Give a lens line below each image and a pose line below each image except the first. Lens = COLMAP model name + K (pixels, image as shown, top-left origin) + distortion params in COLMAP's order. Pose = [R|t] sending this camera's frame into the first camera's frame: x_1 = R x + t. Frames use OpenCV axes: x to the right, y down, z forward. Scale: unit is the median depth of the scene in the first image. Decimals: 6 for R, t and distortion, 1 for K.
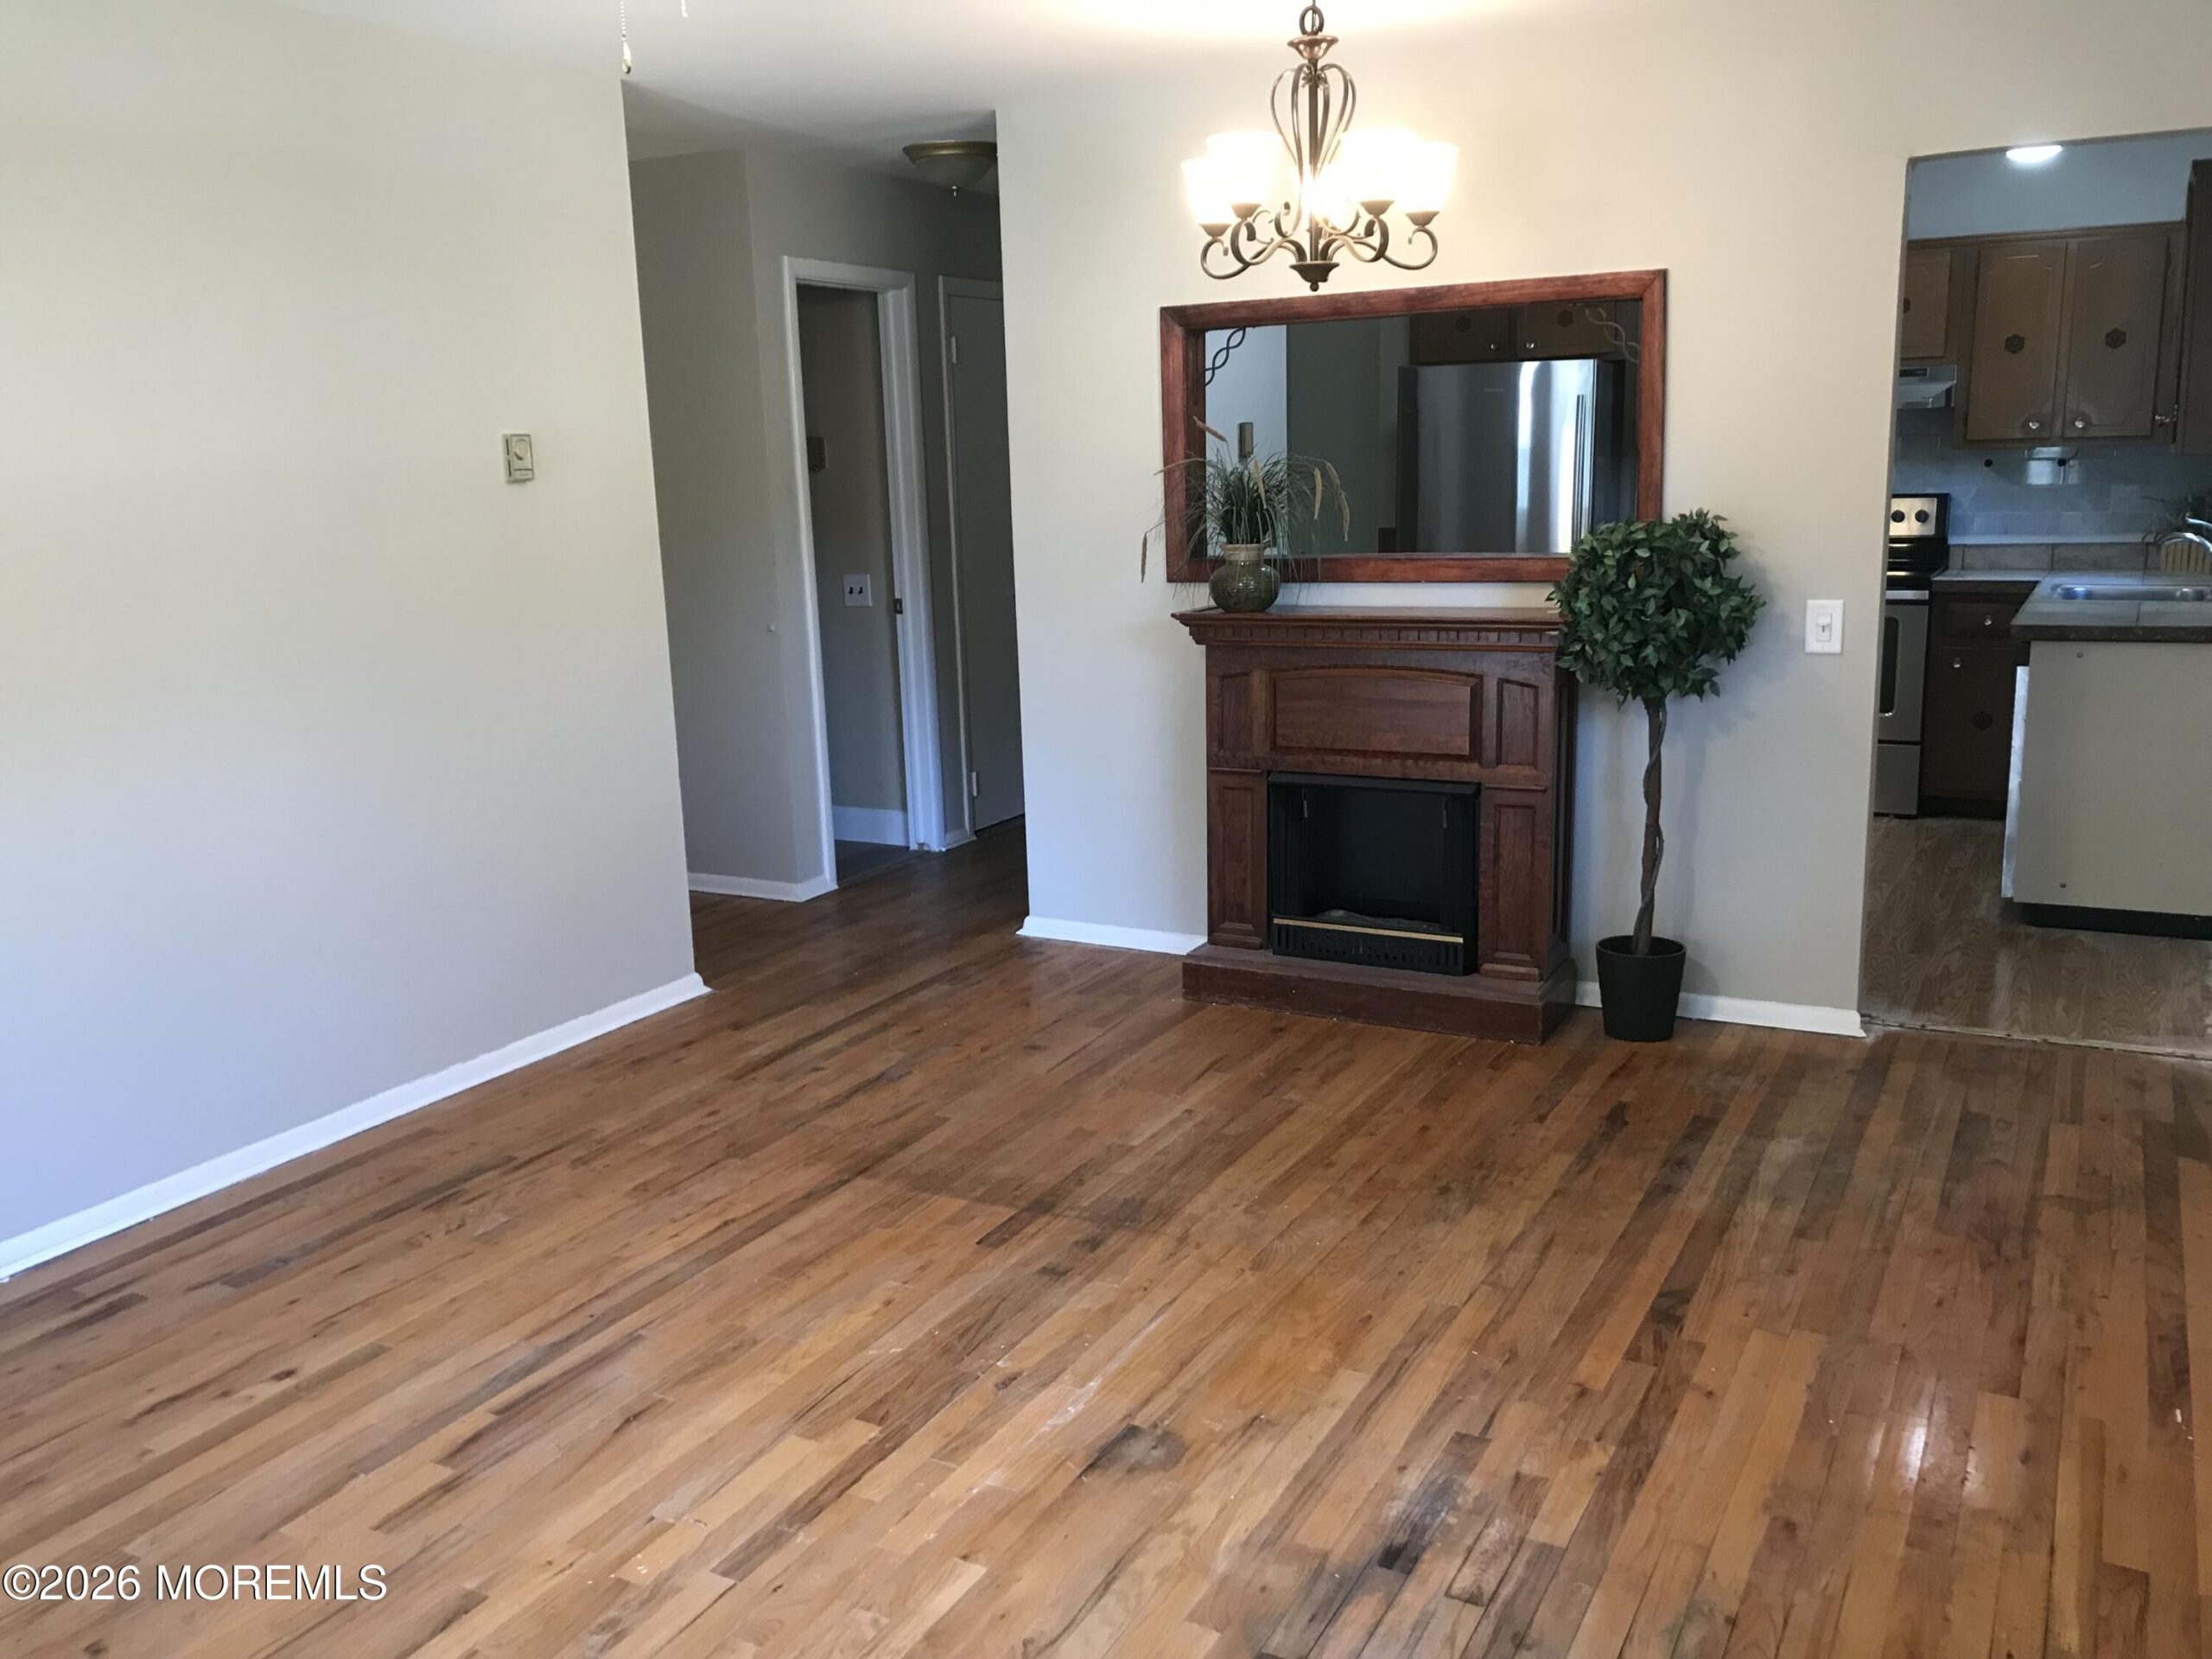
lens RADIAL K [[1821.0, 0, 1095.7], [0, 1821.0, 819.9], [0, 0, 1]] dist [0.051767, -0.073328]
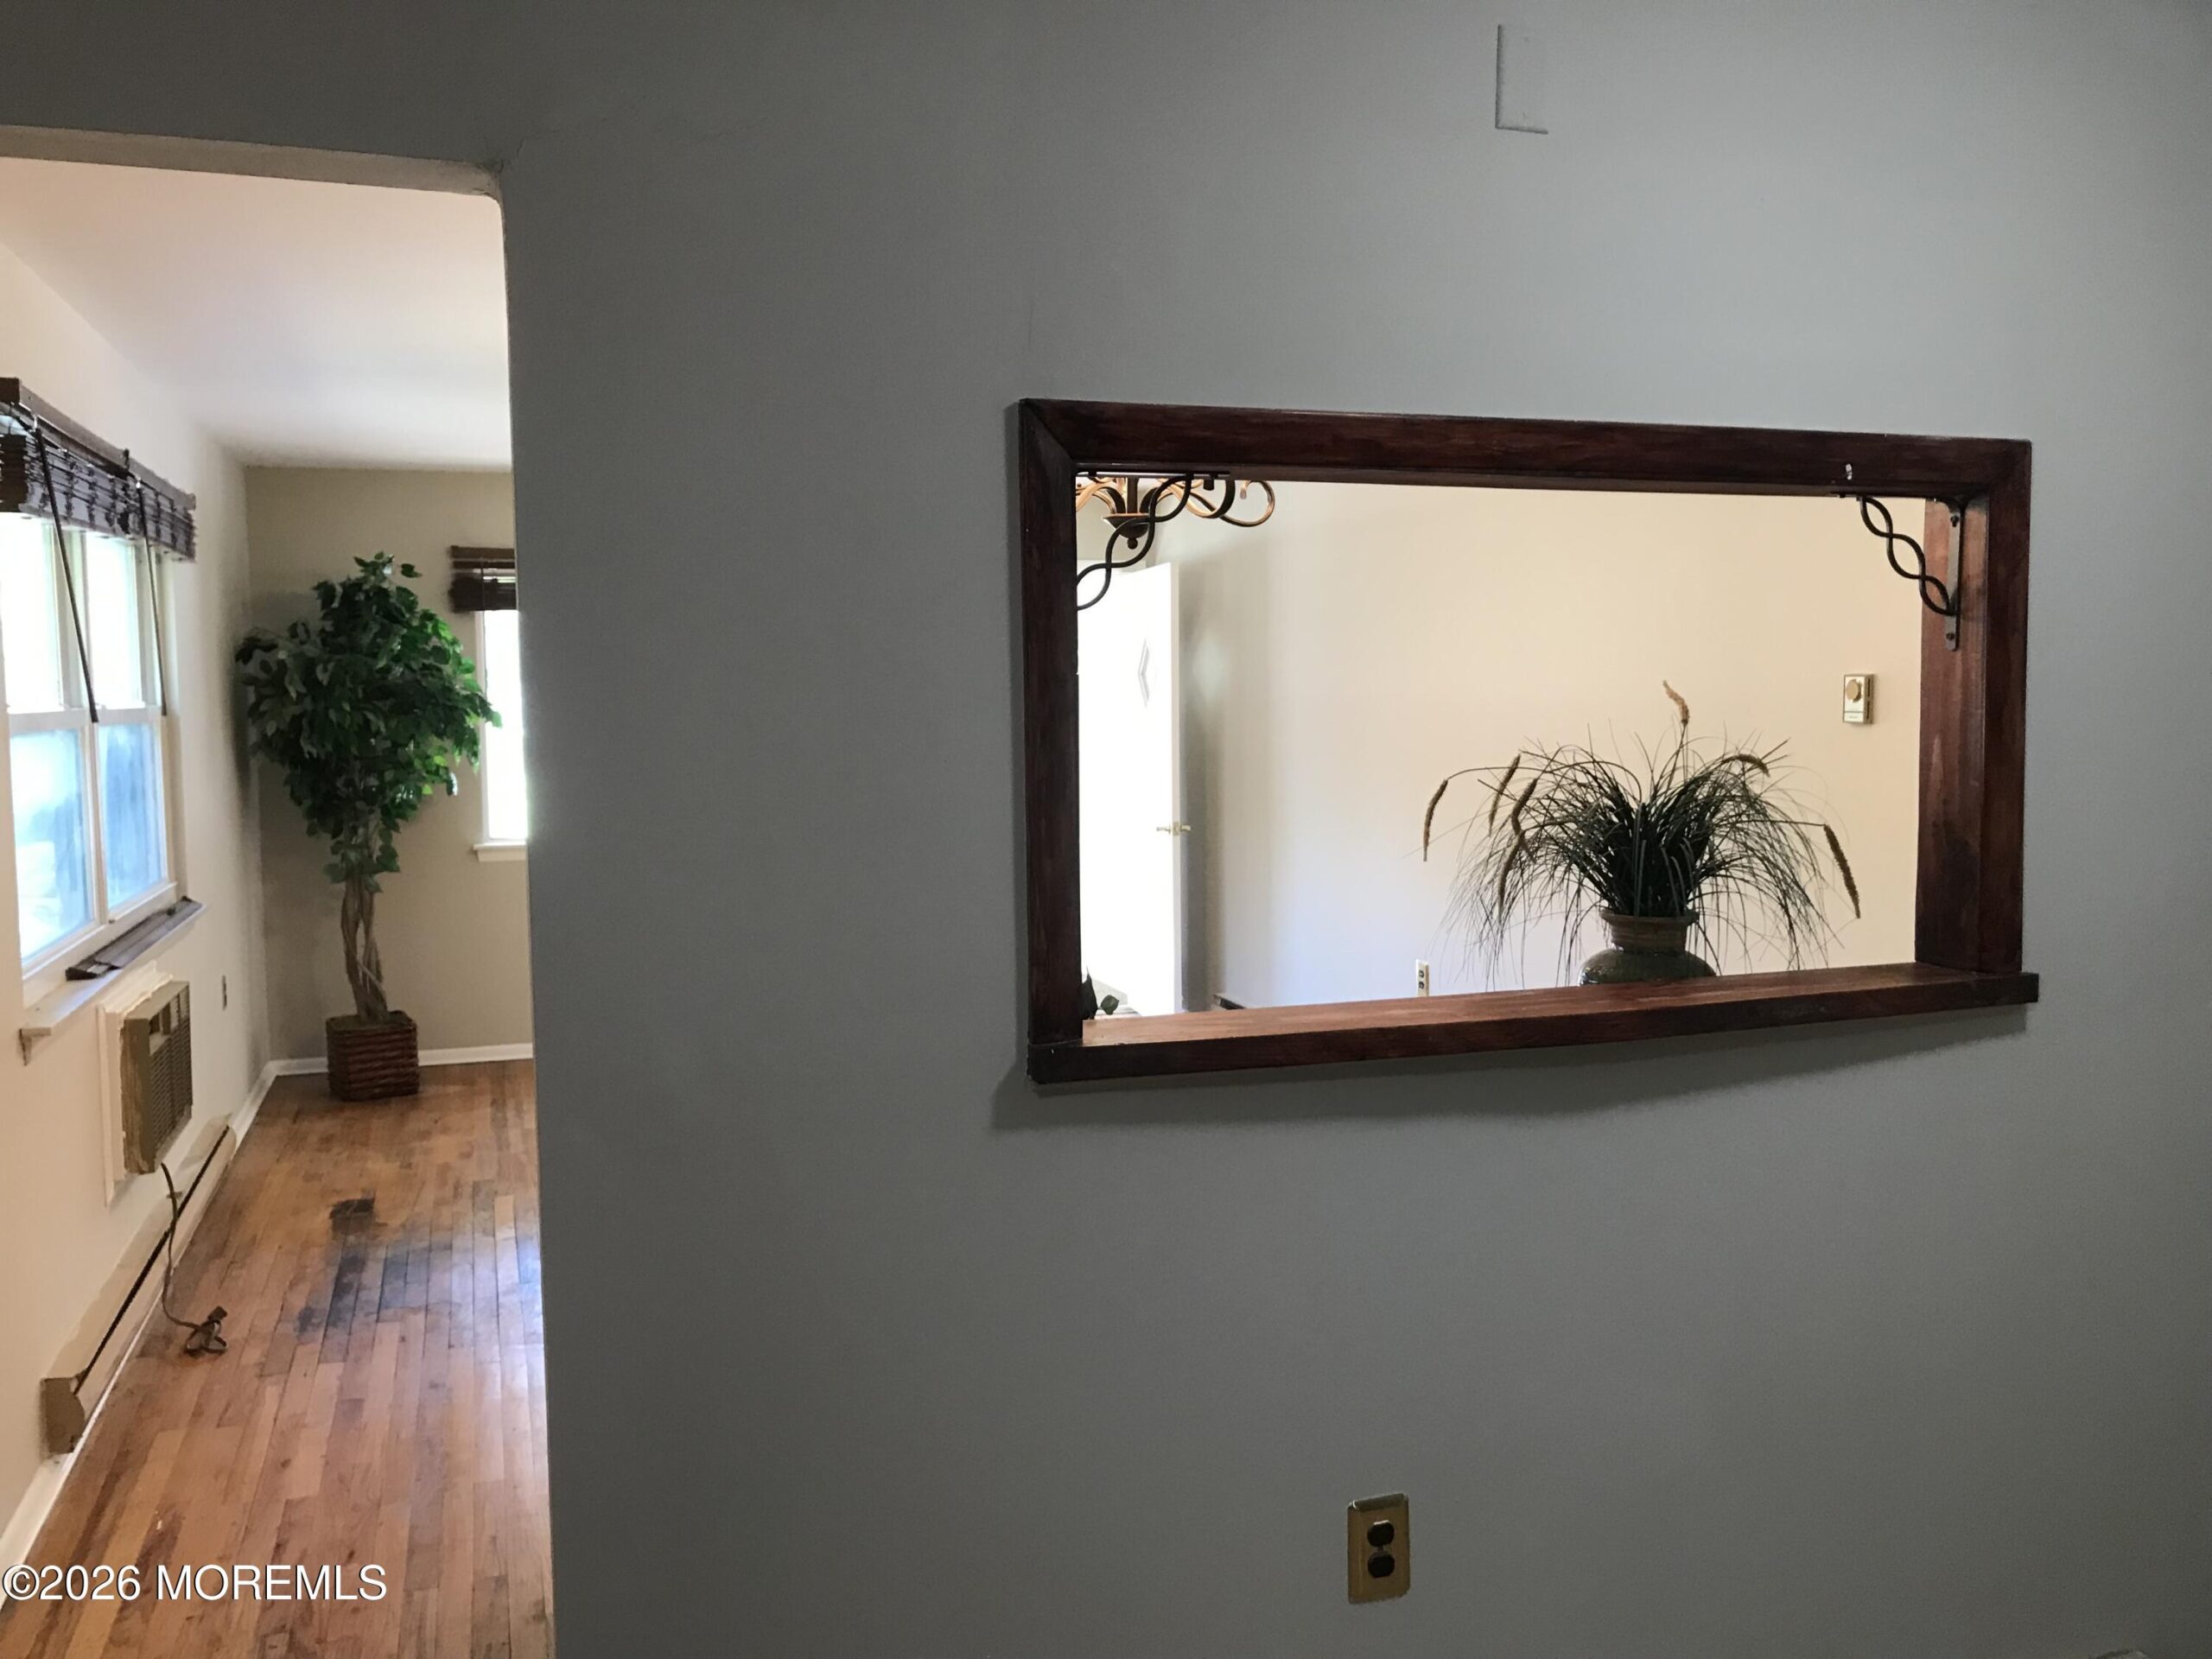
lens RADIAL K [[1821.0, 0, 1095.7], [0, 1821.0, 819.9], [0, 0, 1]] dist [0.051767, -0.073328]
pose [[-0.669796, 0.095771, -0.736343, 0.851096], [-0.119413, 0.964848, 0.234112, -0.411179], [0.732880, 0.244737, -0.634815, 1.755264]]
